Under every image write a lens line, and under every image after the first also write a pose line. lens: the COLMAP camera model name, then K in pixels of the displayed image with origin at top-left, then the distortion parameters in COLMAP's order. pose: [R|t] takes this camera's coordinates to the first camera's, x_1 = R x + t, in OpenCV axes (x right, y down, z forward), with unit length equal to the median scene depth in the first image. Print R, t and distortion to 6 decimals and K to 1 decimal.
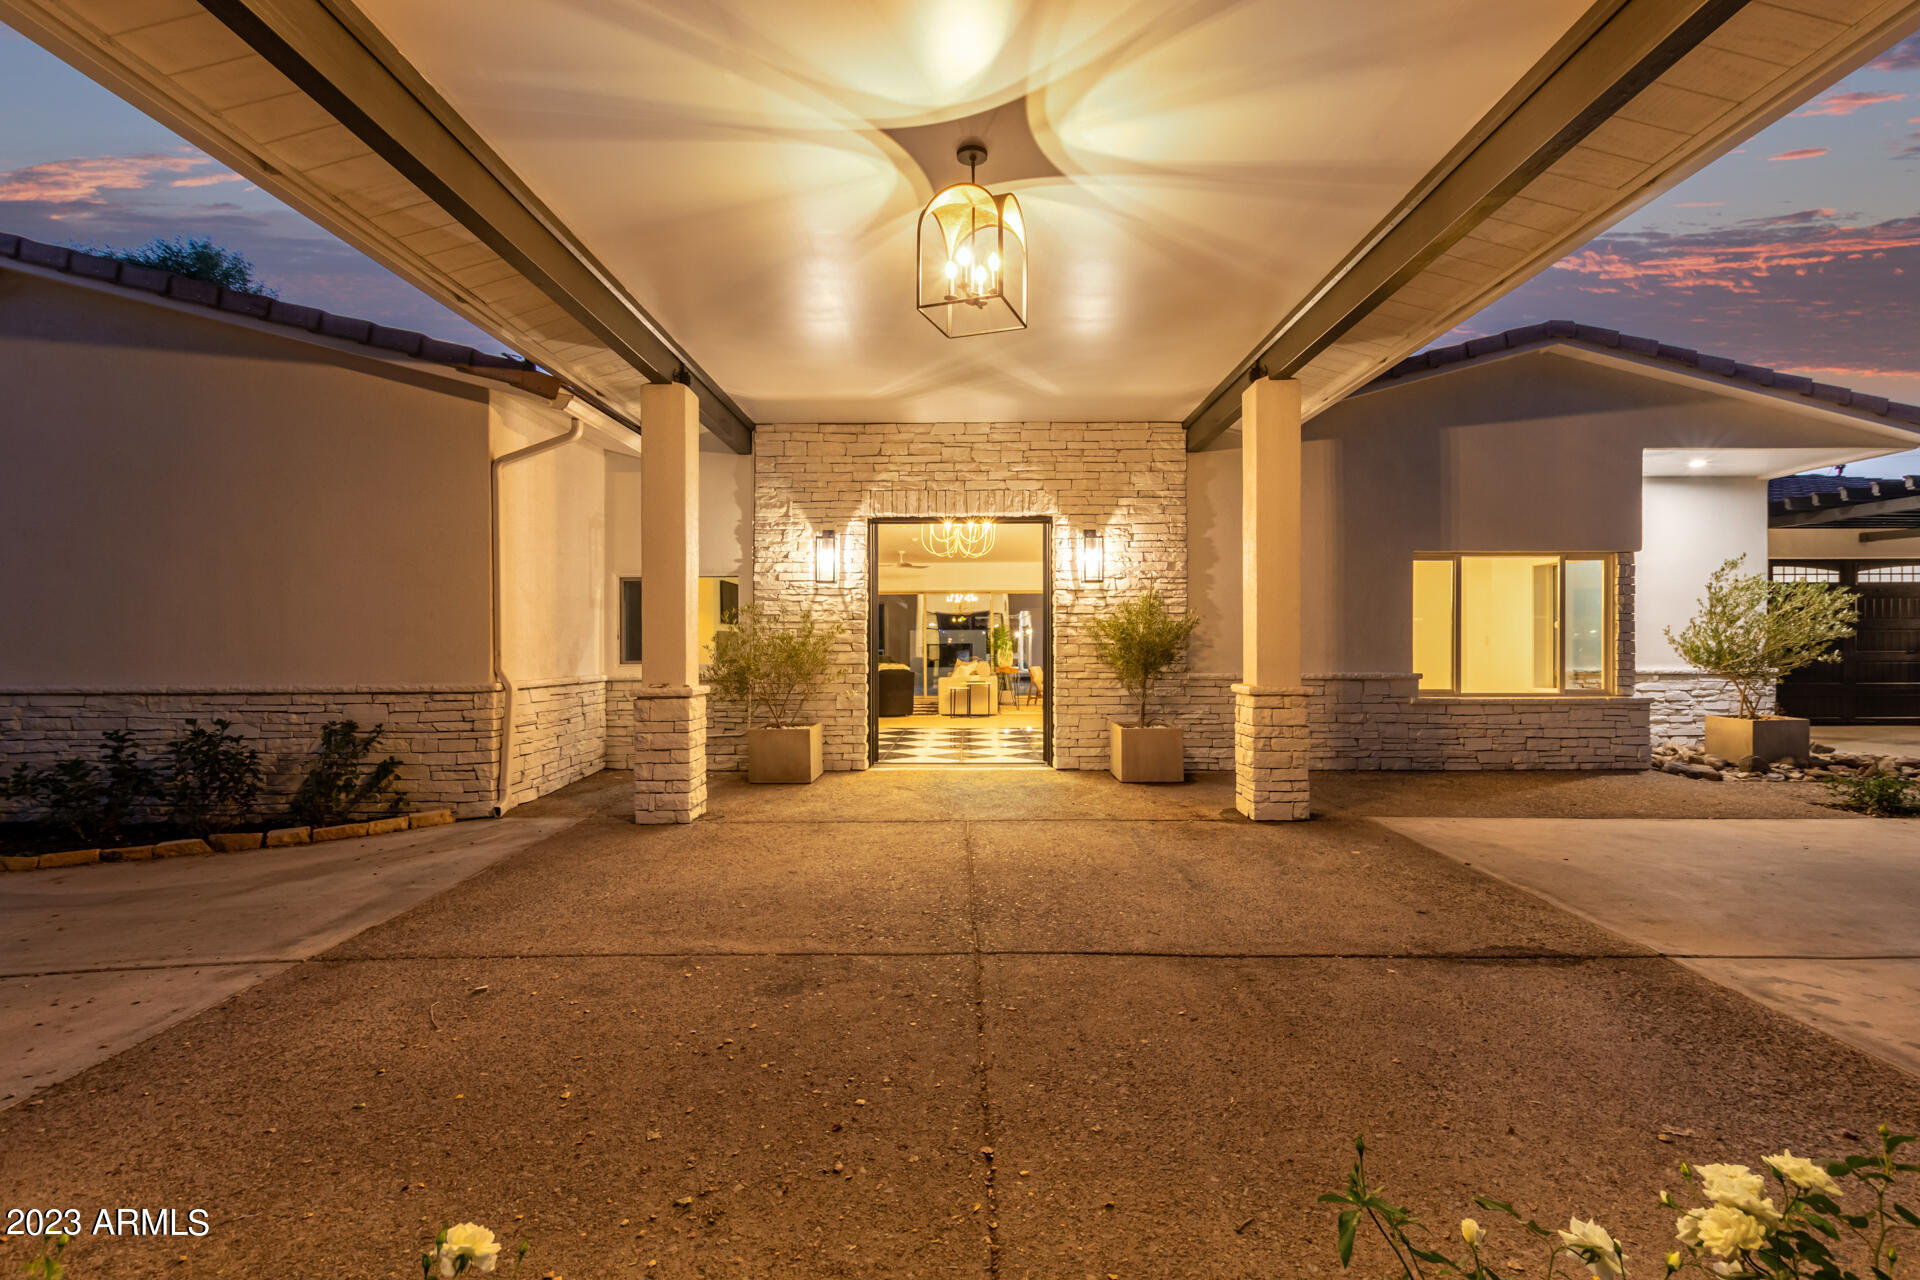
lens RADIAL K [[889.4, 0, 960.2], [0, 889.4, 640.2], [0, 0, 1]] dist [-0.003843, -0.000320]
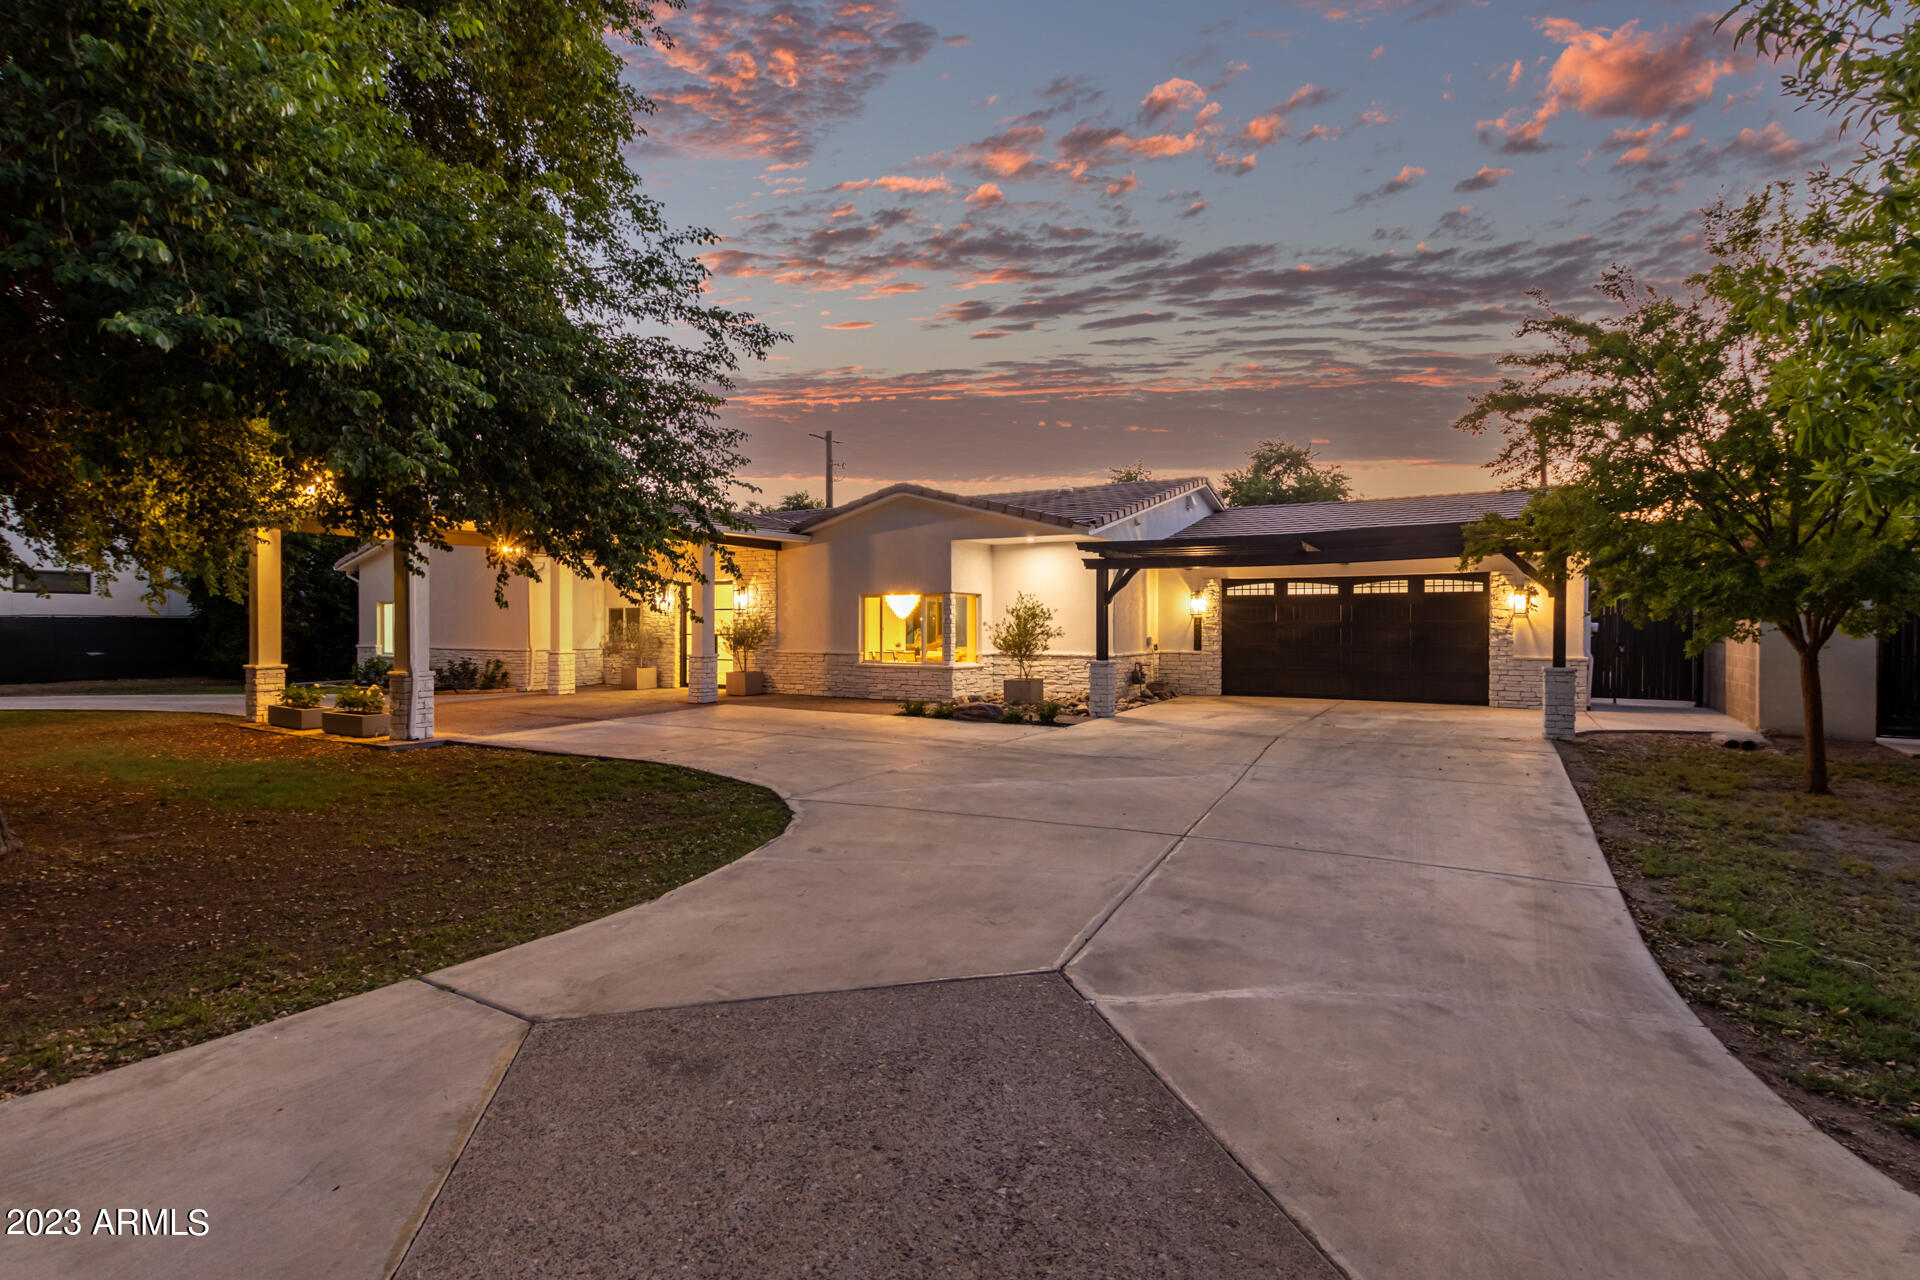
lens RADIAL K [[889.4, 0, 963.6], [0, 889.4, 637.5], [0, 0, 1]] dist [-0.003843, -0.000320]
pose [[0.853543, 0.005456, -0.520994, 1.806011], [-0.002707, 0.999978, 0.006036, -0.009233], [0.521016, -0.003741, 0.853539, -0.650212]]
